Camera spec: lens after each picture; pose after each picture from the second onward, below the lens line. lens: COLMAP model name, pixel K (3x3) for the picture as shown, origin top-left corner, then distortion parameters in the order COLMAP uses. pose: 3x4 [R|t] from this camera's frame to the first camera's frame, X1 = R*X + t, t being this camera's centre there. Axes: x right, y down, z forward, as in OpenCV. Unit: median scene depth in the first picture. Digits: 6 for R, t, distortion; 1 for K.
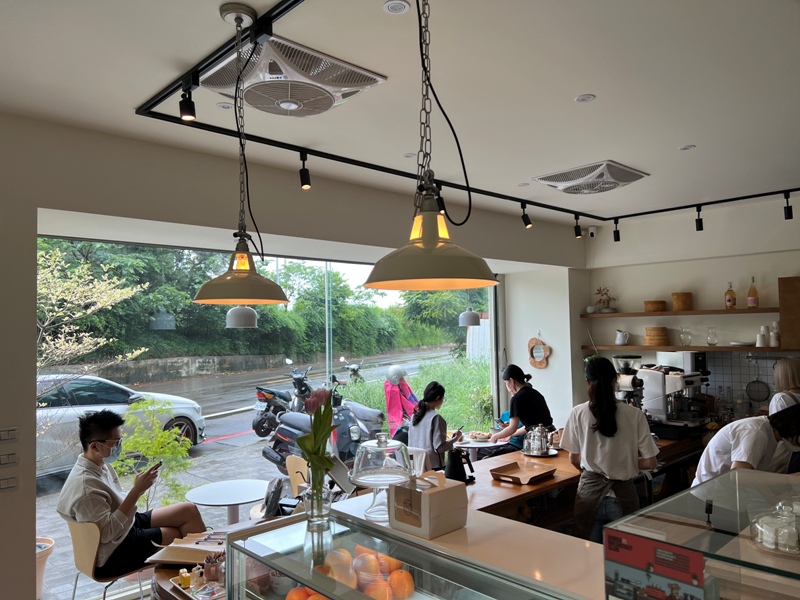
lens RADIAL K [[607.2, 0, 403.5], [0, 607.2, 301.9], [0, 0, 1]] dist [0.061120, -0.008634]
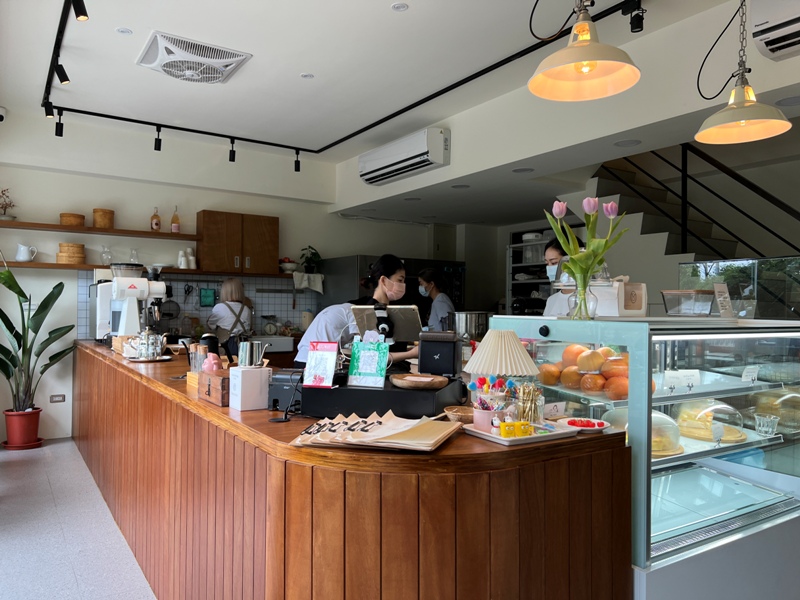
lens RADIAL K [[607.2, 0, 400.6], [0, 607.2, 300.1], [0, 0, 1]] dist [0.061120, -0.008634]
pose [[0.183889, 0.029051, 0.982518, -0.379941], [-0.060481, 0.998004, -0.018189, 0.108817], [-0.981085, -0.056079, 0.185279, 0.355160]]
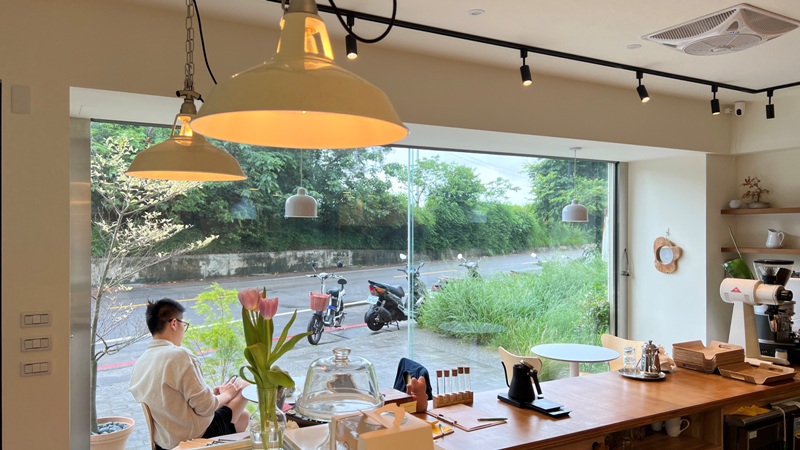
lens RADIAL K [[596.9, 0, 397.2], [0, 596.9, 224.4], [0, 0, 1]] dist [0.008939, -0.006063]
pose [[0.966208, 0.017383, -0.257179, 0.078610], [-0.007272, 0.999165, 0.040214, 0.011354], [0.257663, -0.036985, 0.965527, 0.109286]]
